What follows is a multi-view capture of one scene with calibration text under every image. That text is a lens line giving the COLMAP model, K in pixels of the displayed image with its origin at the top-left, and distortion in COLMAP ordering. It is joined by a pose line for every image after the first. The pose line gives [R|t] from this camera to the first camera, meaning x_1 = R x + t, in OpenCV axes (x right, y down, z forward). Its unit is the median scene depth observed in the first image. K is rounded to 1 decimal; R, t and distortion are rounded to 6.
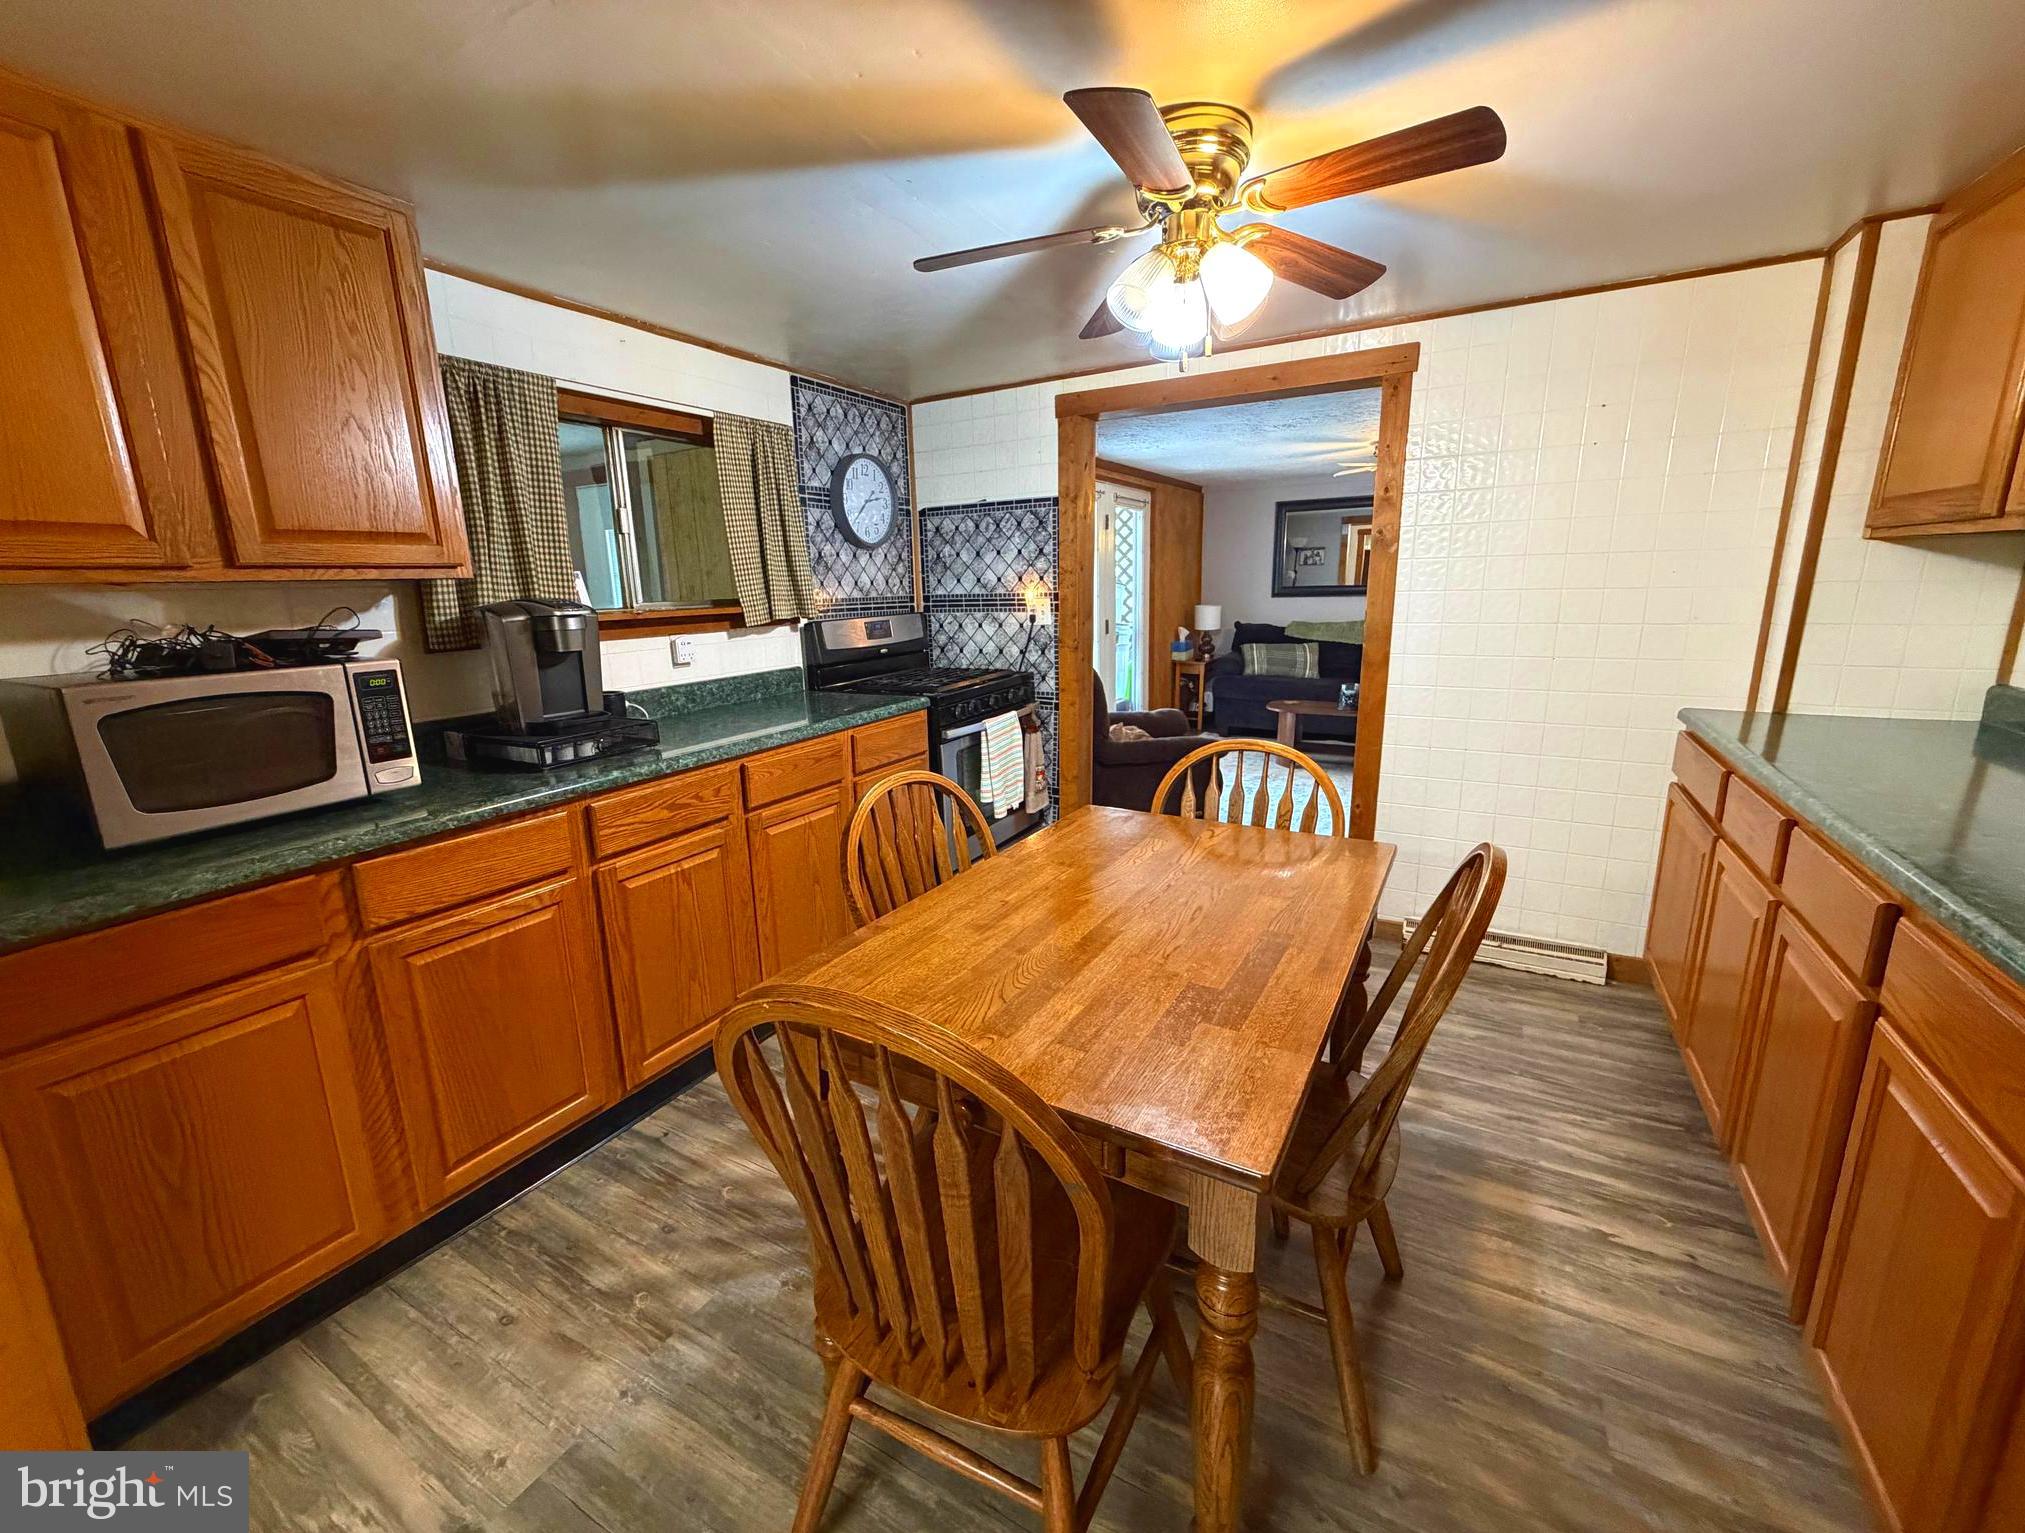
lens RADIAL K [[817.2, 0, 991.9], [0, 817.2, 763.1], [0, 0, 1]] dist [0.001906, -0.000002]
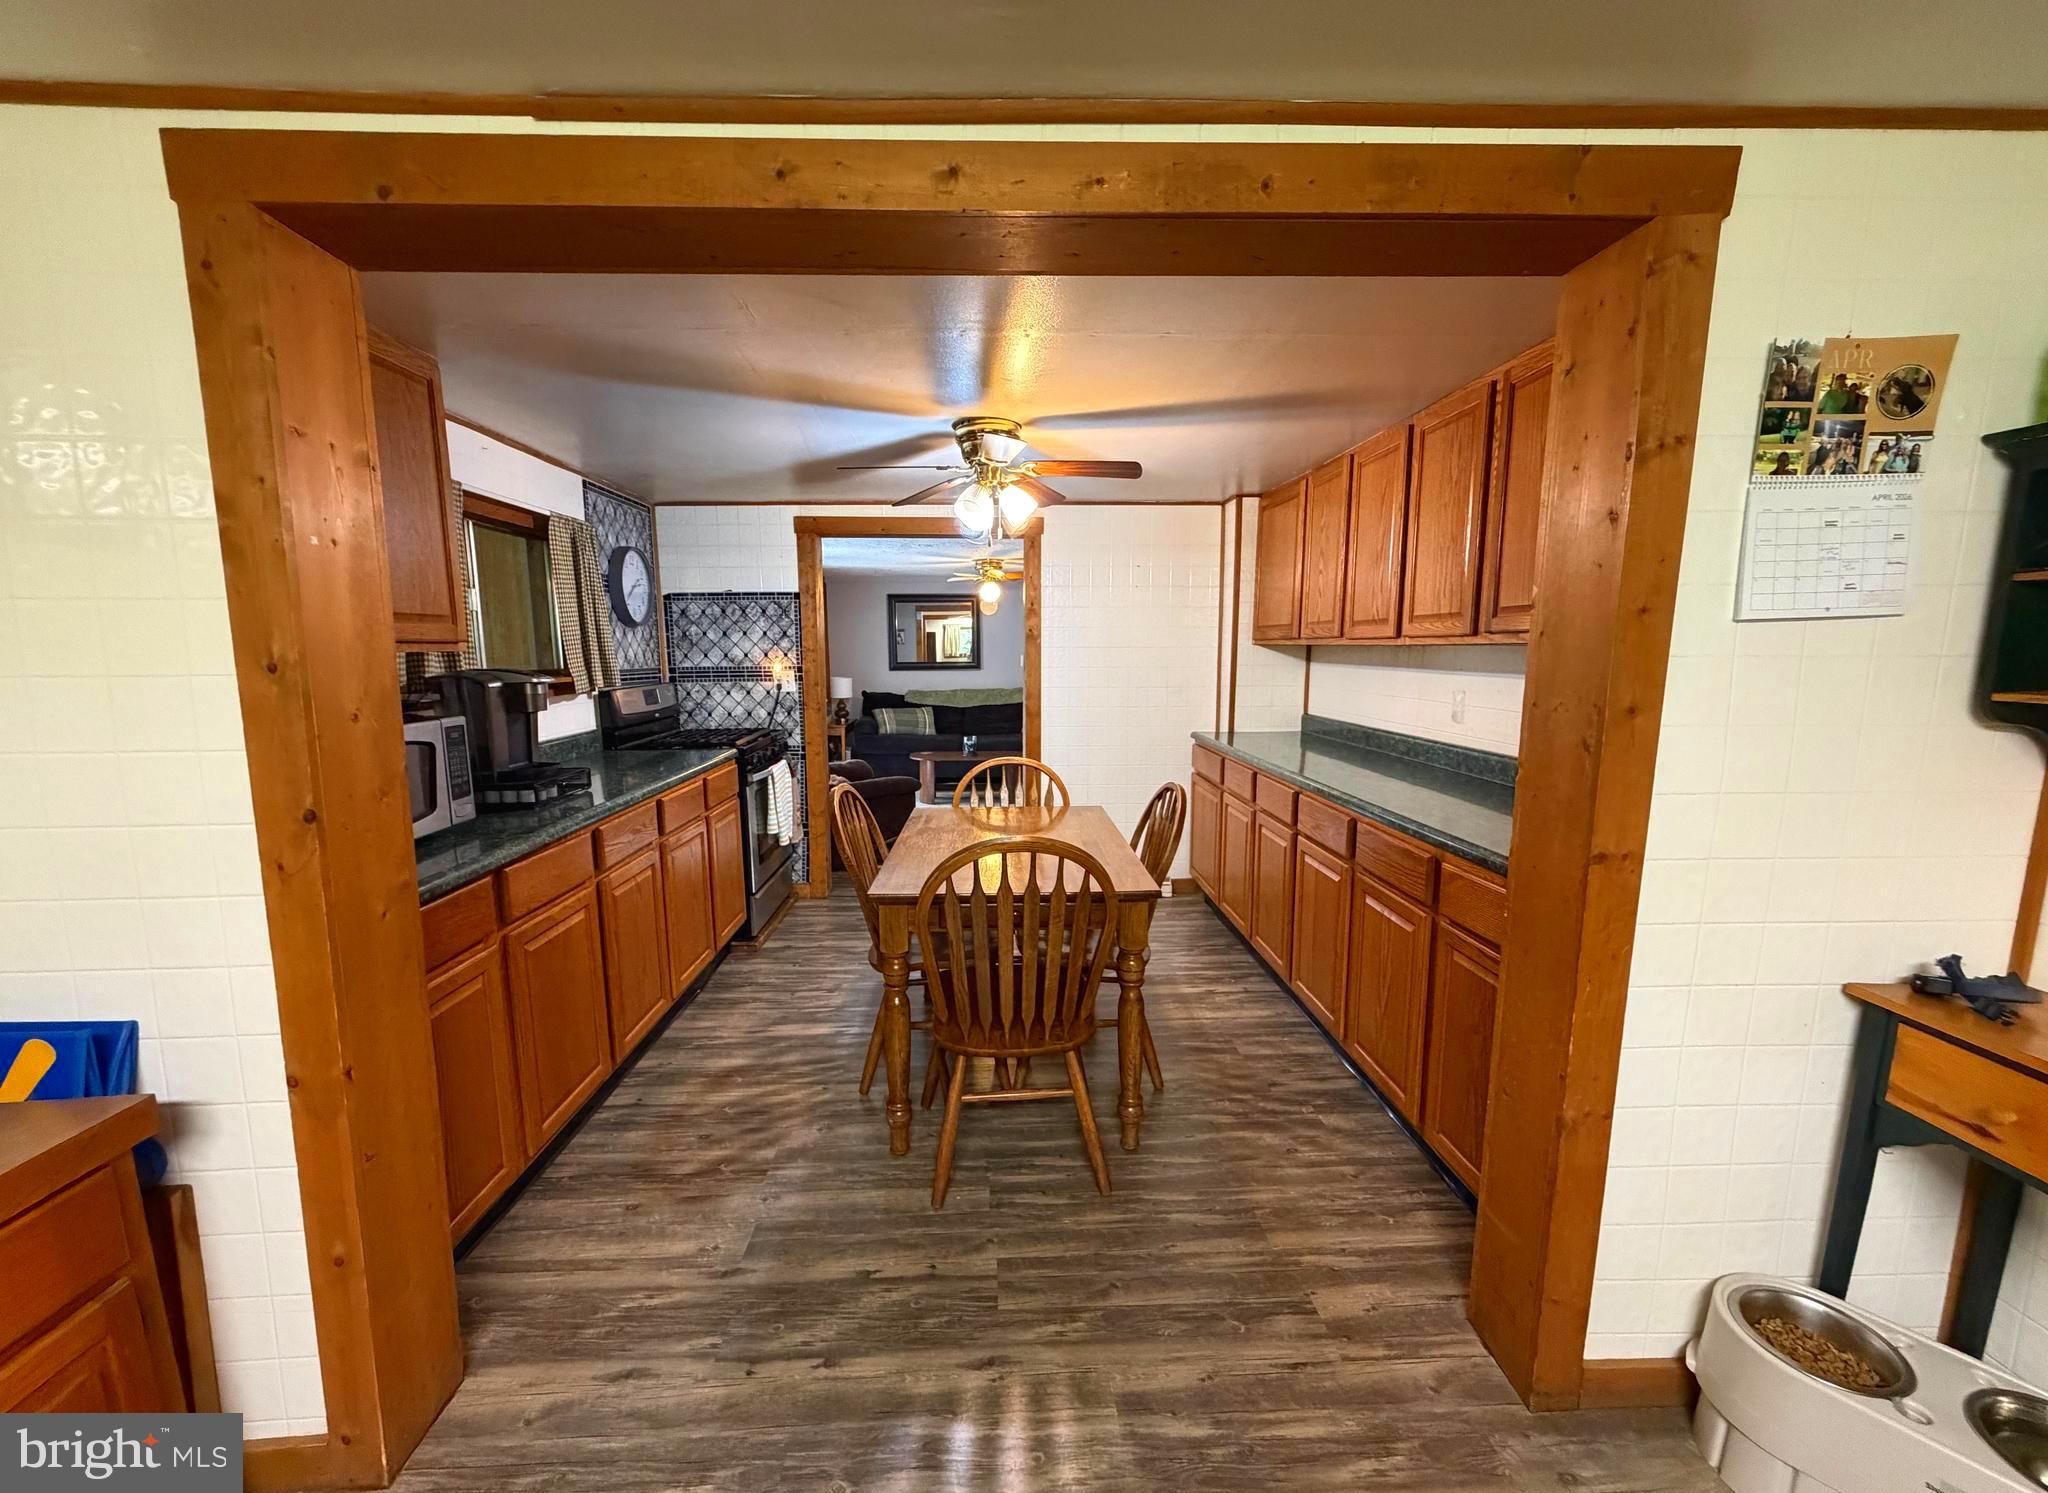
lens RADIAL K [[817.6, 0, 1017.0], [0, 817.6, 760.9], [0, 0, 1]] dist [0.003190, -0.000714]
pose [[0.843252, -0.053506, 0.534849, -0.335805], [0.101467, 0.992989, -0.060638, 0.049218], [-0.527855, 0.105402, 0.842769, -0.235938]]
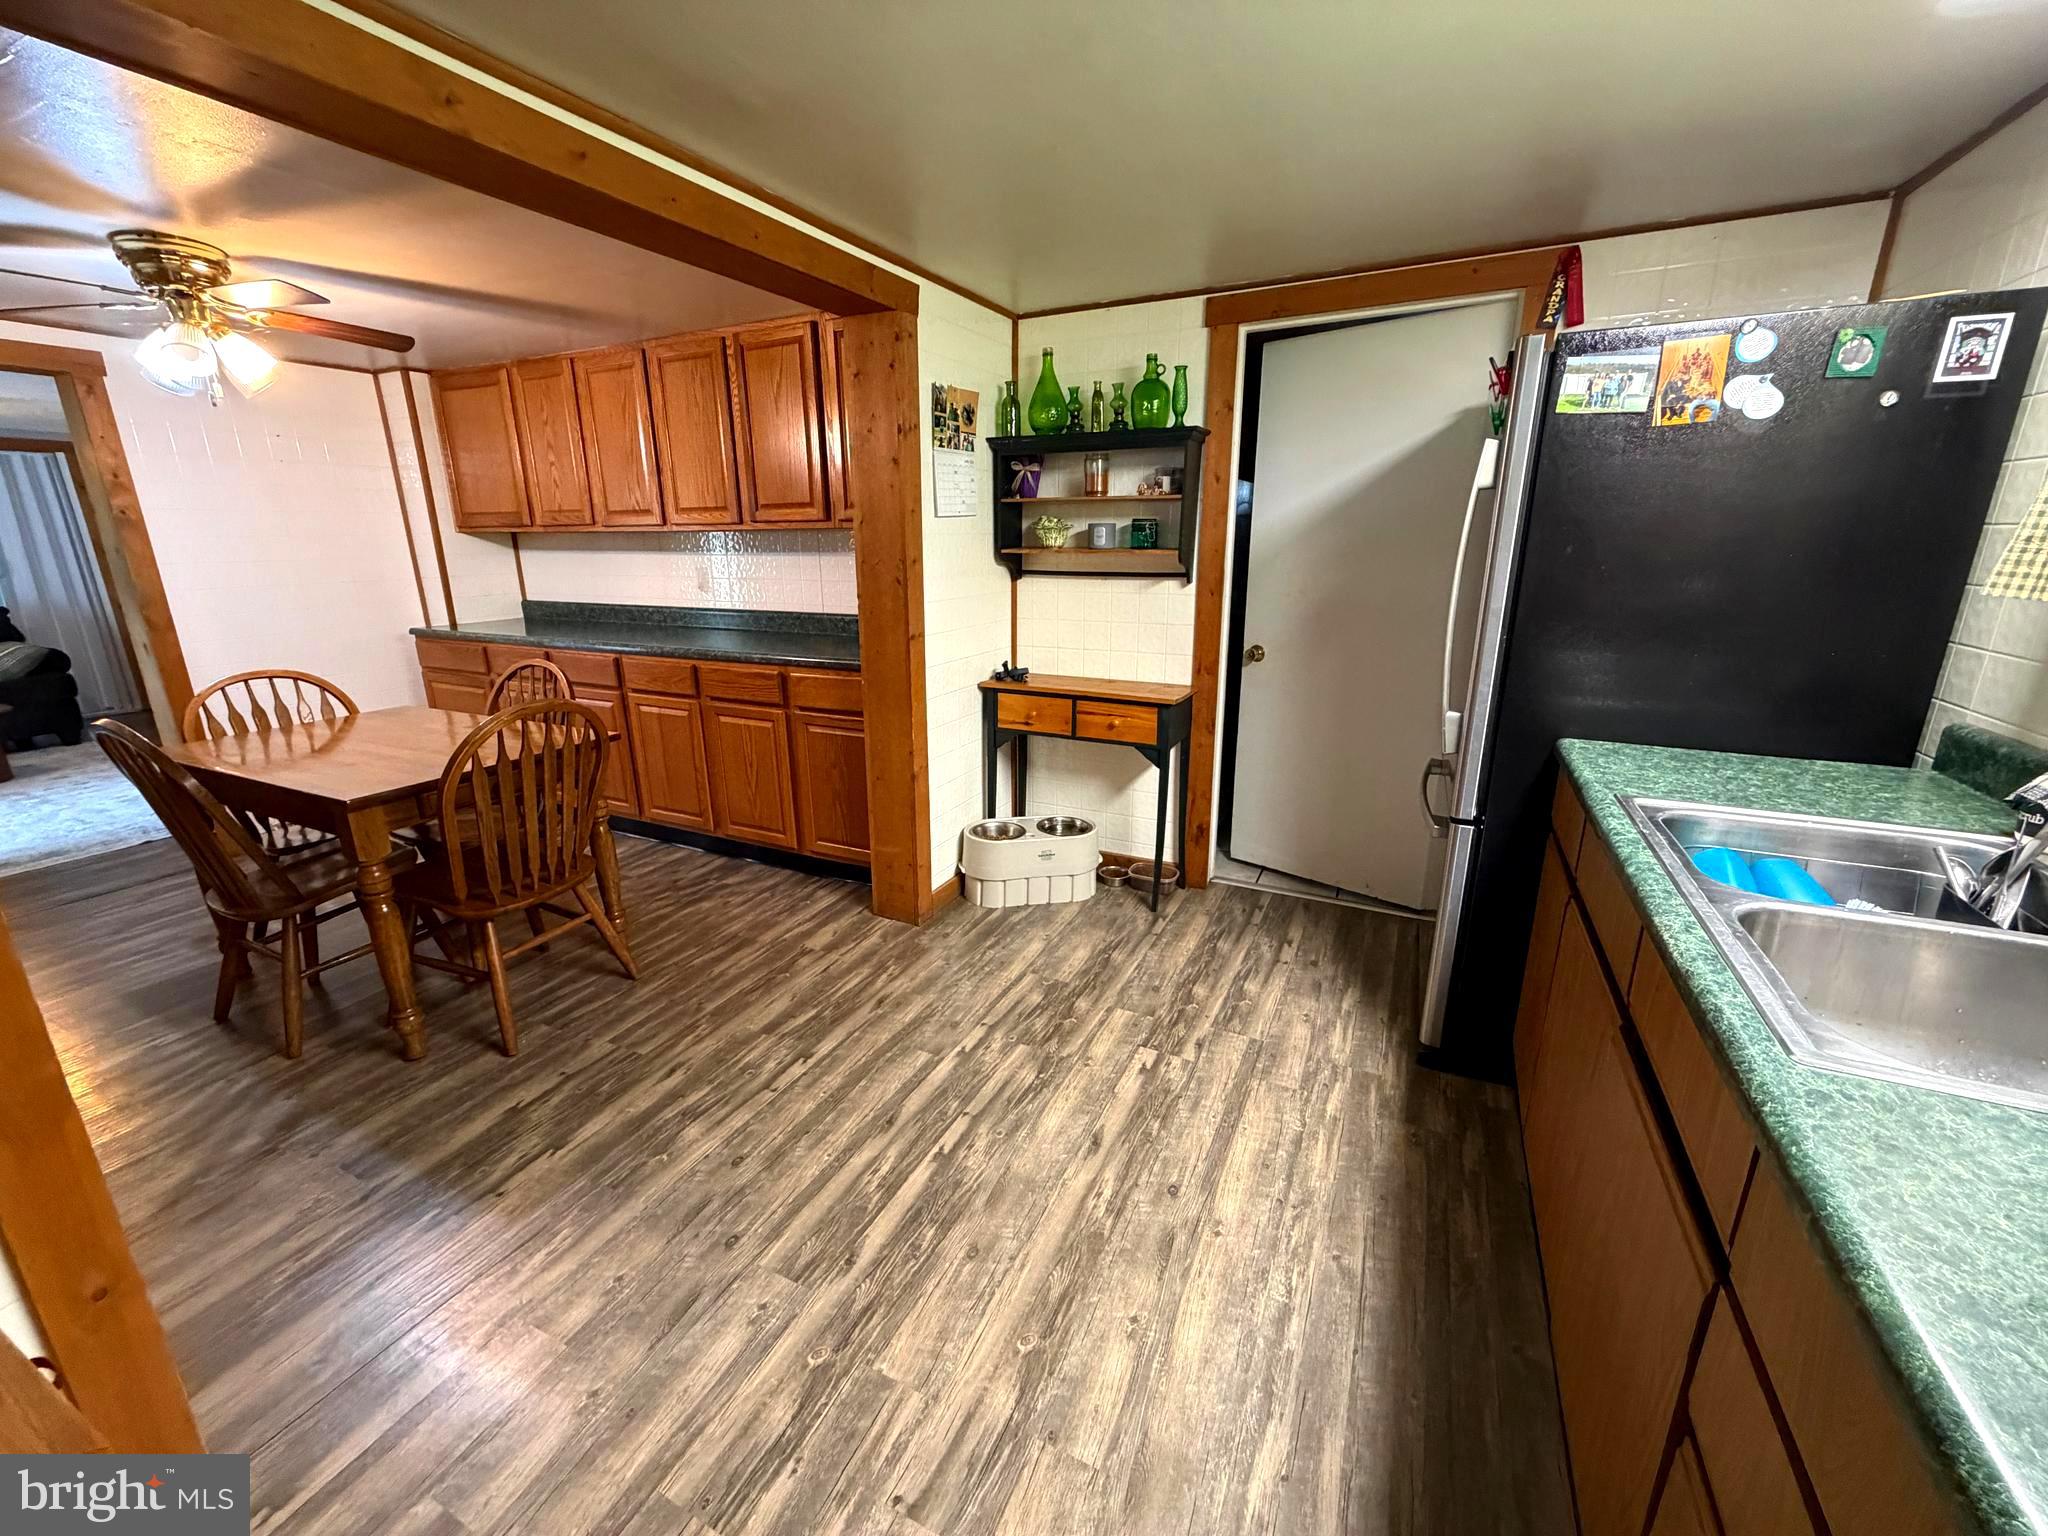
lens RADIAL K [[813.9, 0, 1025.2], [0, 813.9, 760.5], [0, 0, 1]] dist [-0.001790, 0.000666]
pose [[-0.079251, -0.245718, 0.966096, -0.689182], [0.227528, 0.939104, 0.257517, 0.034064], [-0.970541, 0.240222, -0.018517, -0.109668]]
